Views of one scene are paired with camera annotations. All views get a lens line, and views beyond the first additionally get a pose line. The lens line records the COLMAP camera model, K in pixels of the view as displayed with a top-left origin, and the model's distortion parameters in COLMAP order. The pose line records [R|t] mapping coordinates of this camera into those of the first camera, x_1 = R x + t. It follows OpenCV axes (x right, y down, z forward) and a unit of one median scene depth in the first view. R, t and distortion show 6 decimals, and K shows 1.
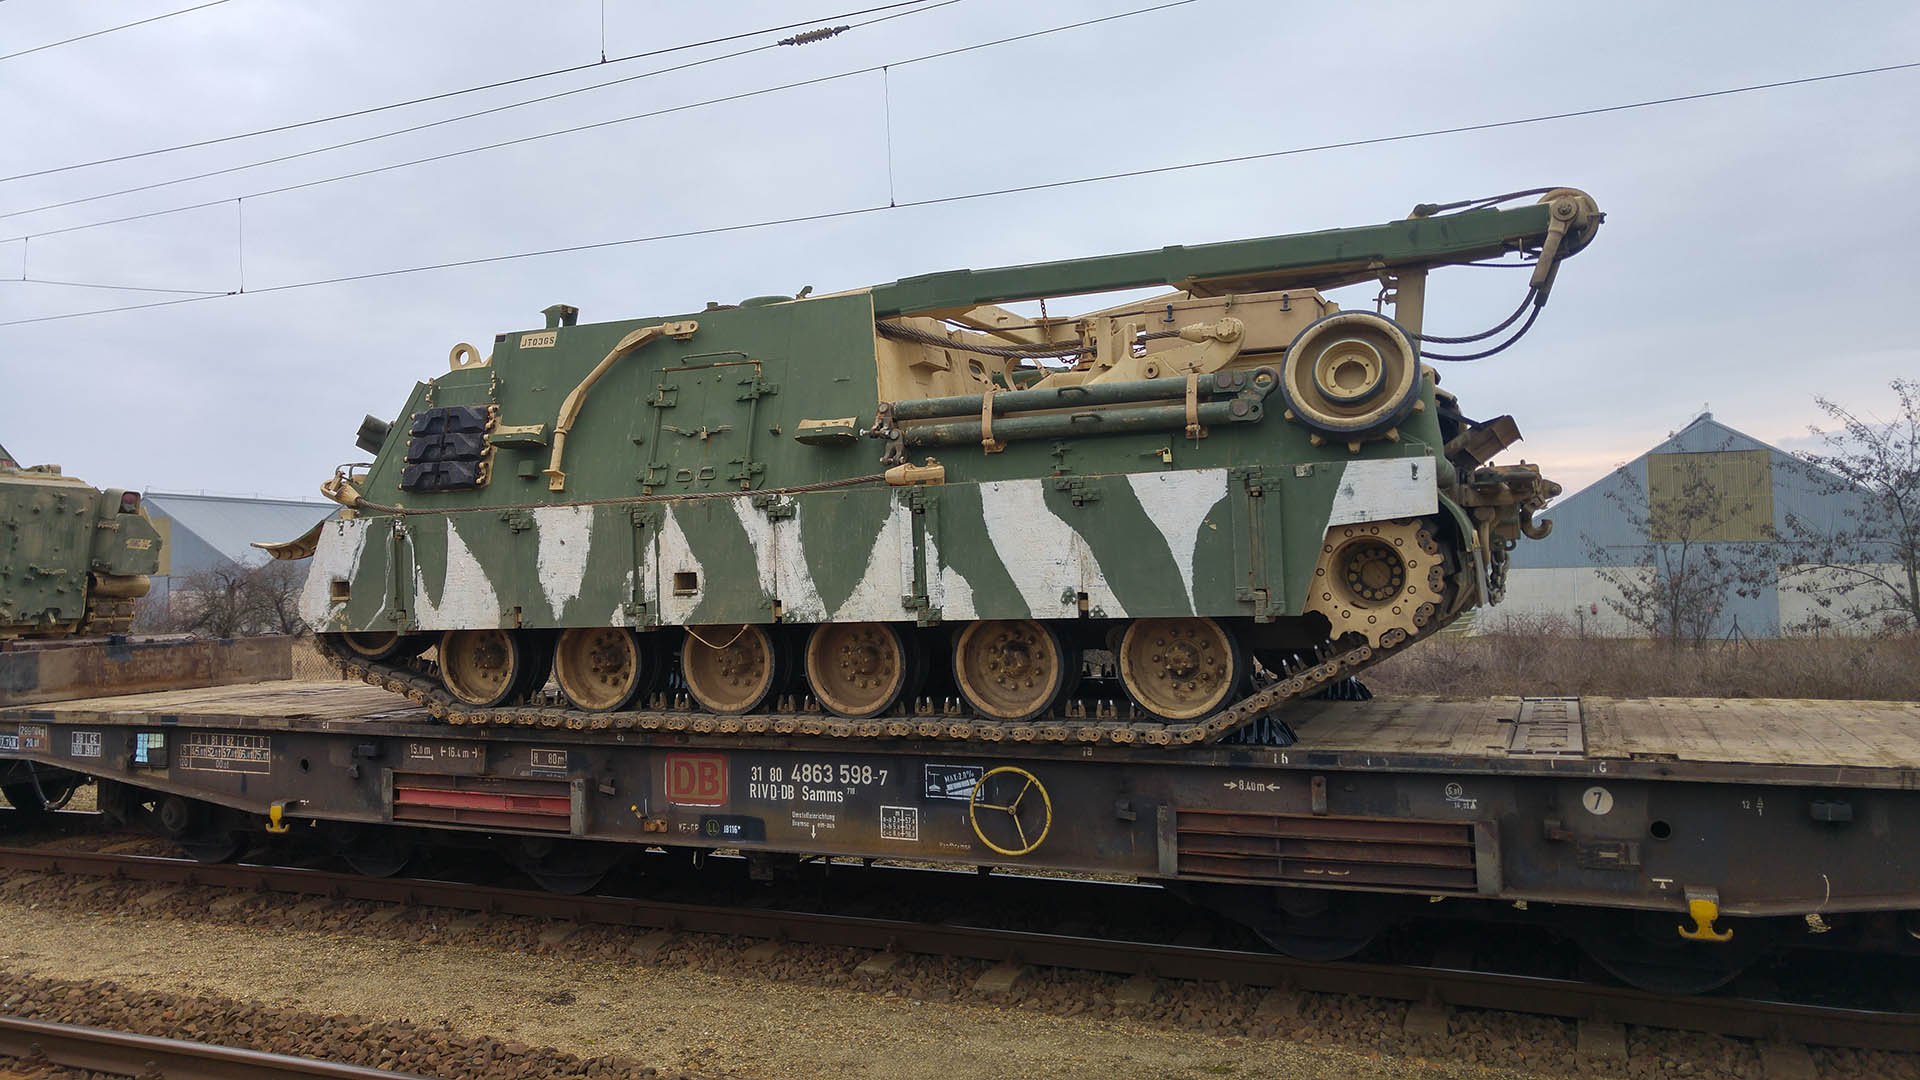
lens RADIAL K [[1667.9, 0, 991.3], [0, 1667.9, 528.0], [0, 0, 1]] dist [-0.036470, 0.071007]
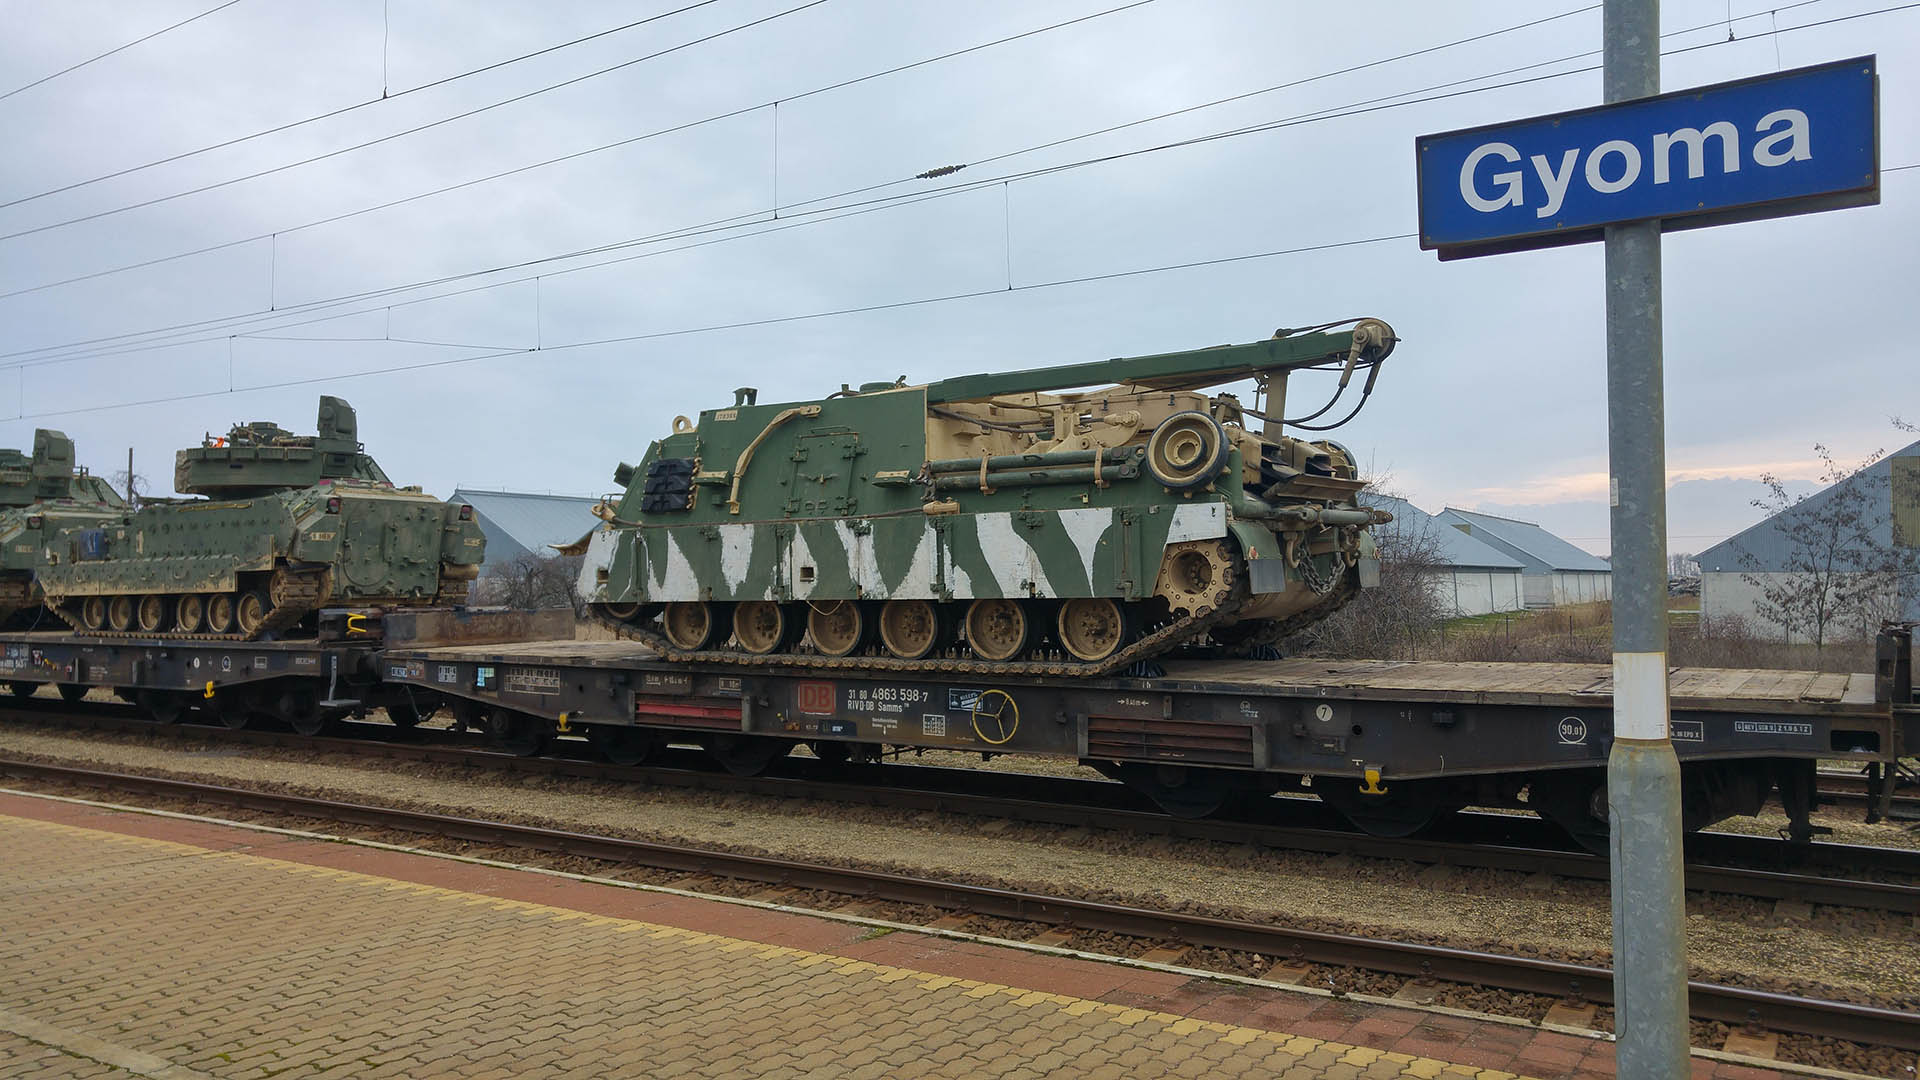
lens RADIAL K [[1539.6, 0, 962.8], [0, 1539.6, 544.9], [0, 0, 1]] dist [0.028141, 0.011408]
pose [[0.987899, 0.007196, -0.154933, 0.189811], [-0.004764, 0.999860, 0.016060, -0.018786], [0.155027, -0.015128, 0.987794, -0.431971]]
